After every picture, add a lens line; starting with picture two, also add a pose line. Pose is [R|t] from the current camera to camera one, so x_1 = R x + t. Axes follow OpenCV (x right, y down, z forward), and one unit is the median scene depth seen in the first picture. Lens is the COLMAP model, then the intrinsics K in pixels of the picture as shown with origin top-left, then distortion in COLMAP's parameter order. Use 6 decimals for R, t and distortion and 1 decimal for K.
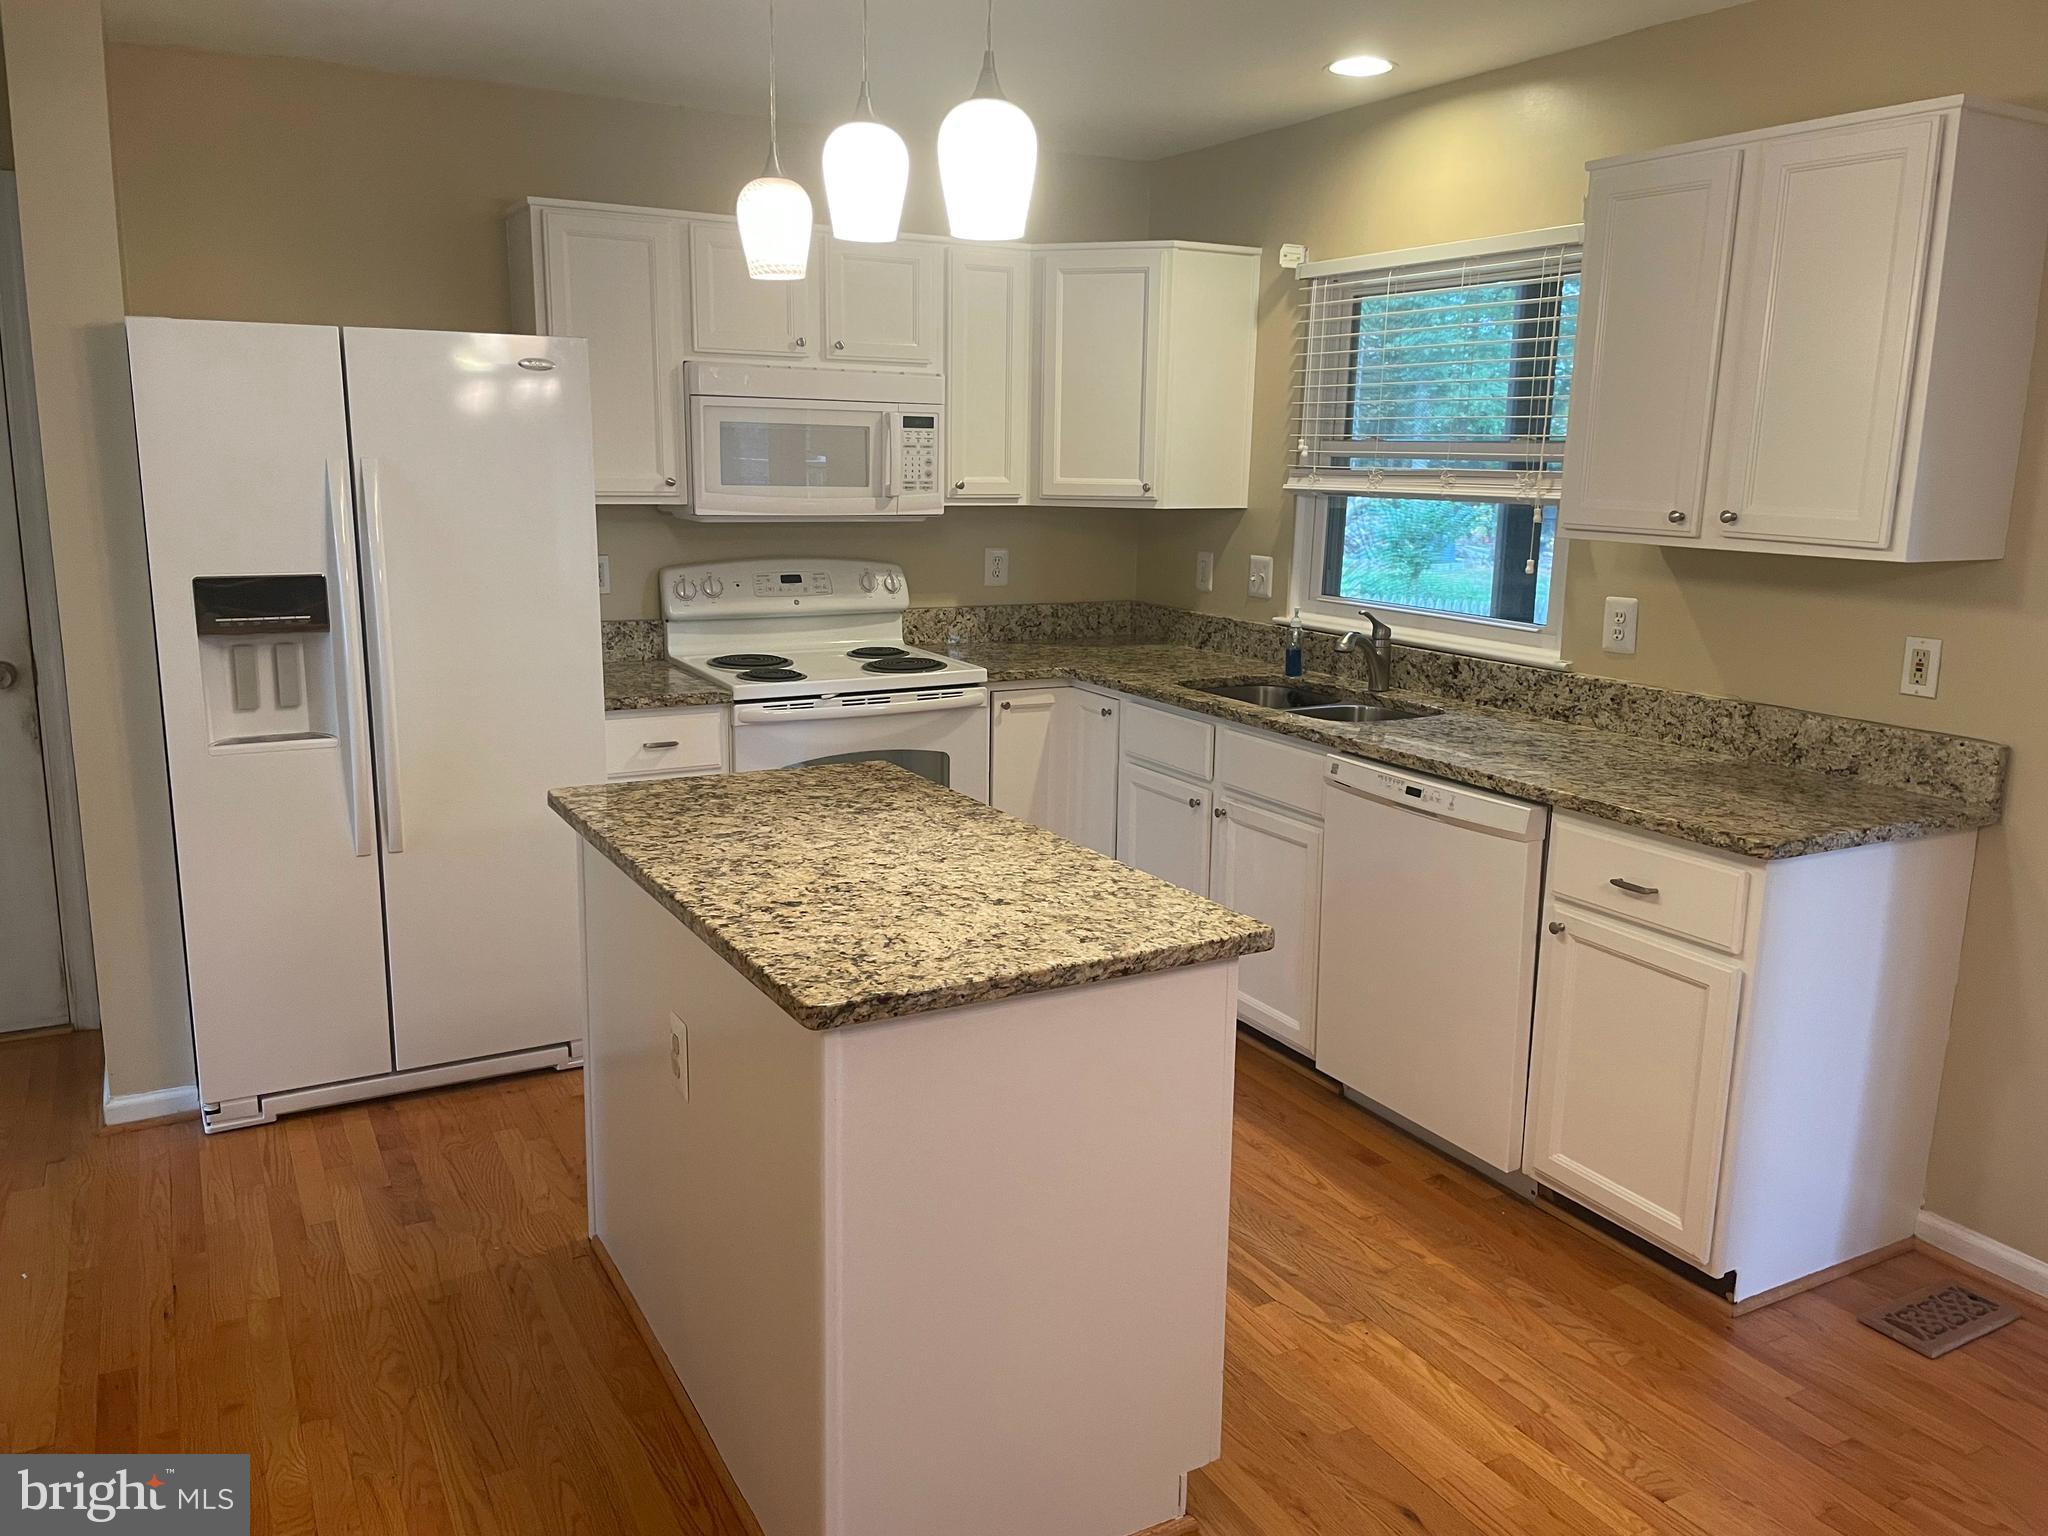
lens RADIAL K [[1536.5, 0, 1012.4], [0, 1536.5, 756.6], [0, 0, 1]] dist [0.100806, -0.144820]
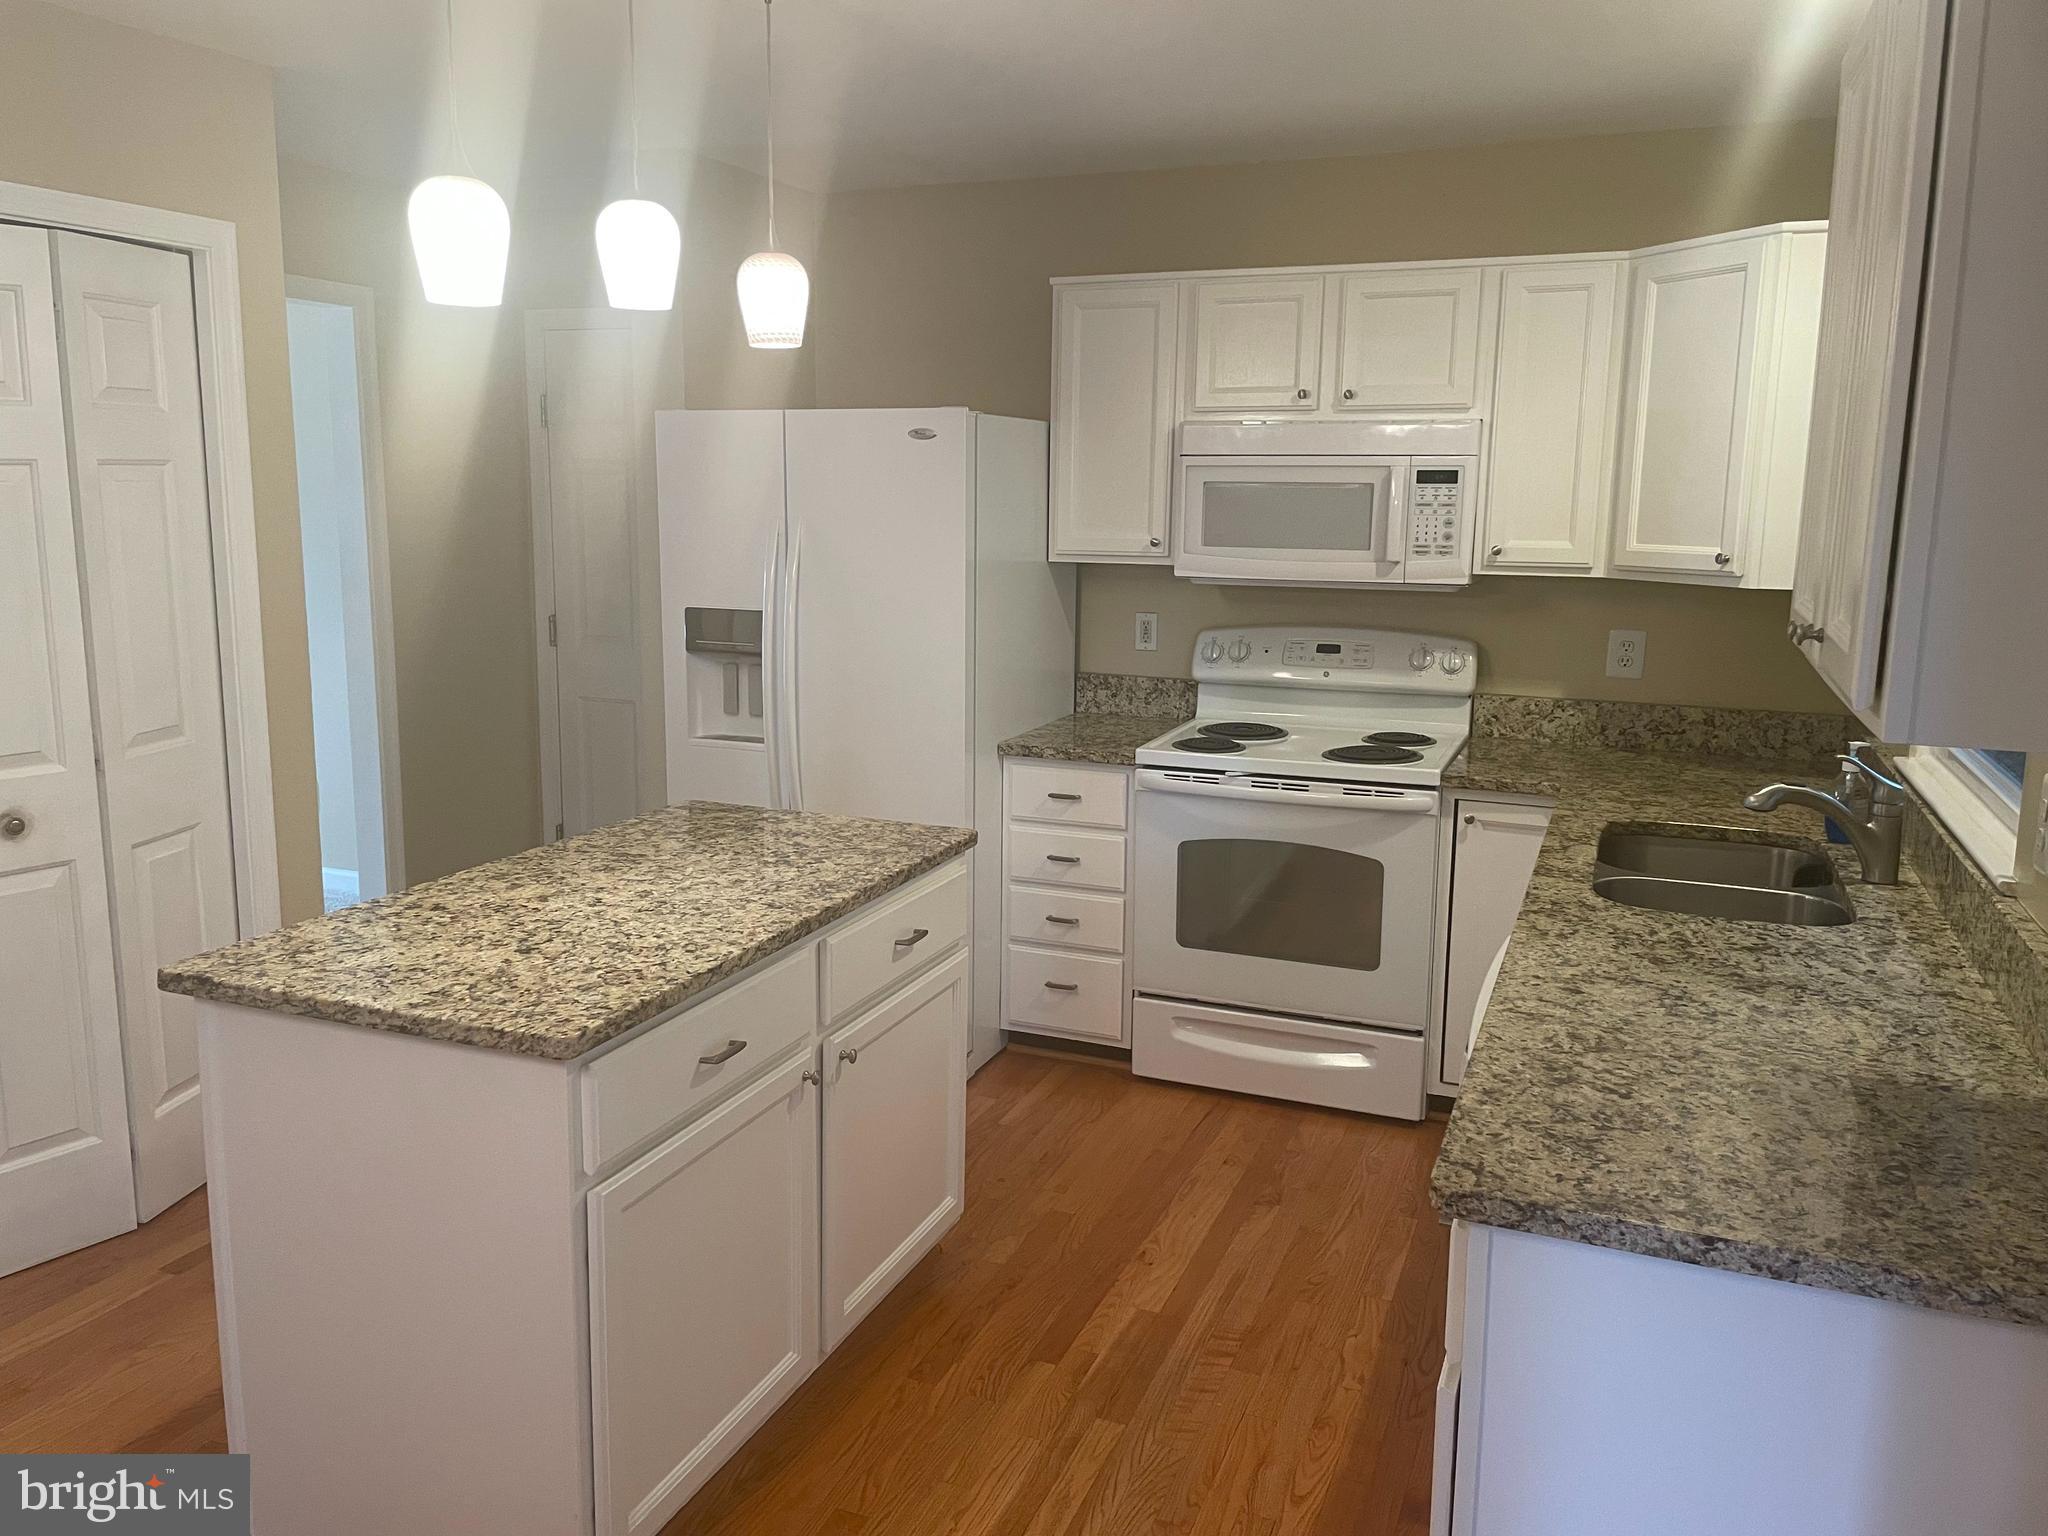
lens RADIAL K [[1536.5, 0, 1012.4], [0, 1536.5, 756.6], [0, 0, 1]] dist [0.100806, -0.144820]
pose [[0.622921, 0.125500, -0.772152, 0.510521], [-0.154773, 0.987308, 0.035610, -0.061868], [0.766821, 0.097326, 0.634439, 0.310534]]
